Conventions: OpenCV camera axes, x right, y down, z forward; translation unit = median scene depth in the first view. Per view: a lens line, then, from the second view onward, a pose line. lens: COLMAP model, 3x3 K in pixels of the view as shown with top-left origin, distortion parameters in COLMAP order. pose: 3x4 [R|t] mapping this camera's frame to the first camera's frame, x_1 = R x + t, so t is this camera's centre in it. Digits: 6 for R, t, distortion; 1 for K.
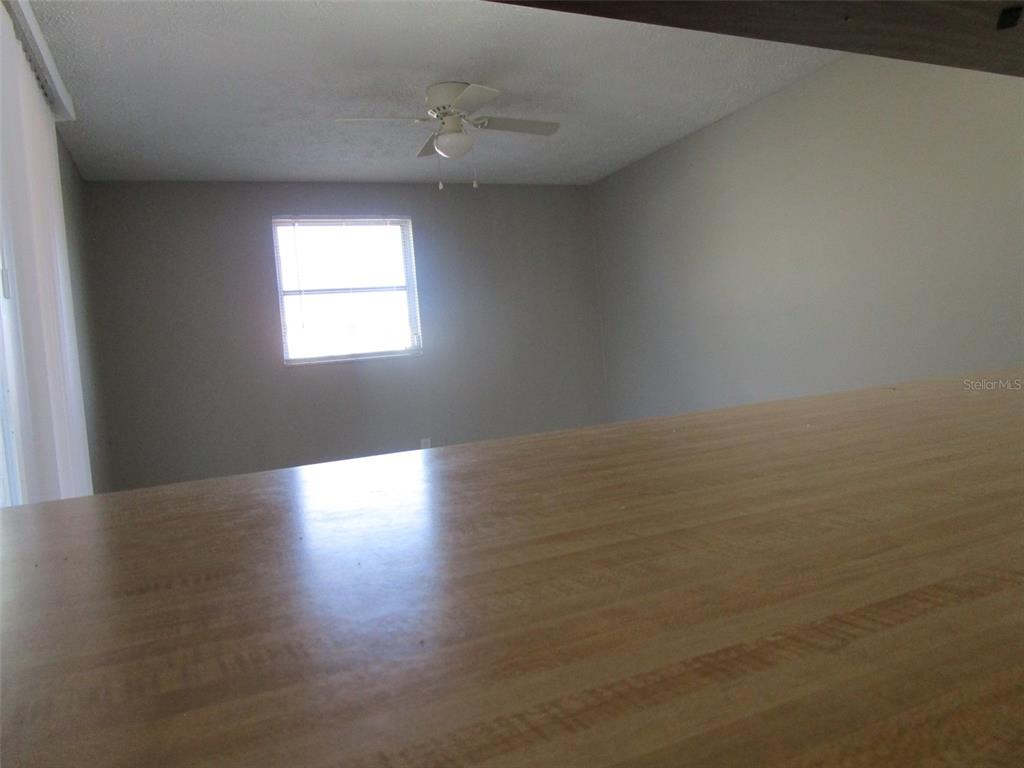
lens RADIAL K [[737.7, 0, 512.0], [0, 737.7, 384.0], [0, 0, 1]] dist [-0.024067, -0.001857]
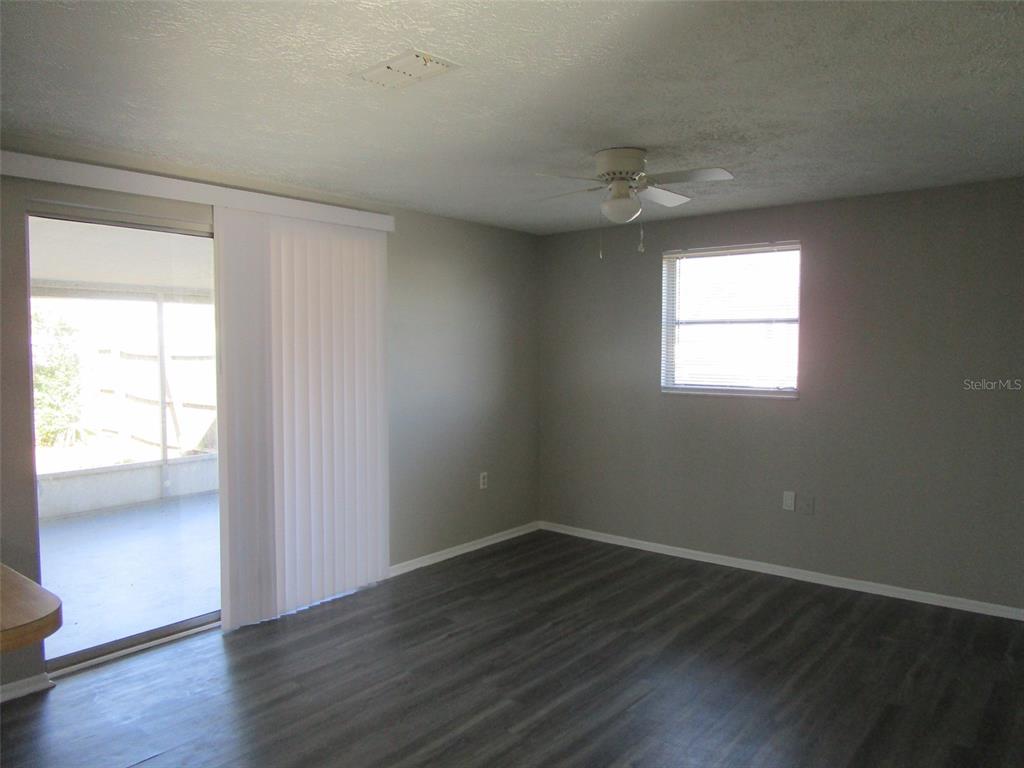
lens RADIAL K [[737.7, 0, 512.0], [0, 737.7, 384.0], [0, 0, 1]] dist [-0.024067, -0.001857]
pose [[0.428152, 0.141439, -0.892570, 0.543537], [-0.067514, 0.989922, 0.124481, -0.151498], [0.901181, 0.006964, 0.433386, 0.327216]]
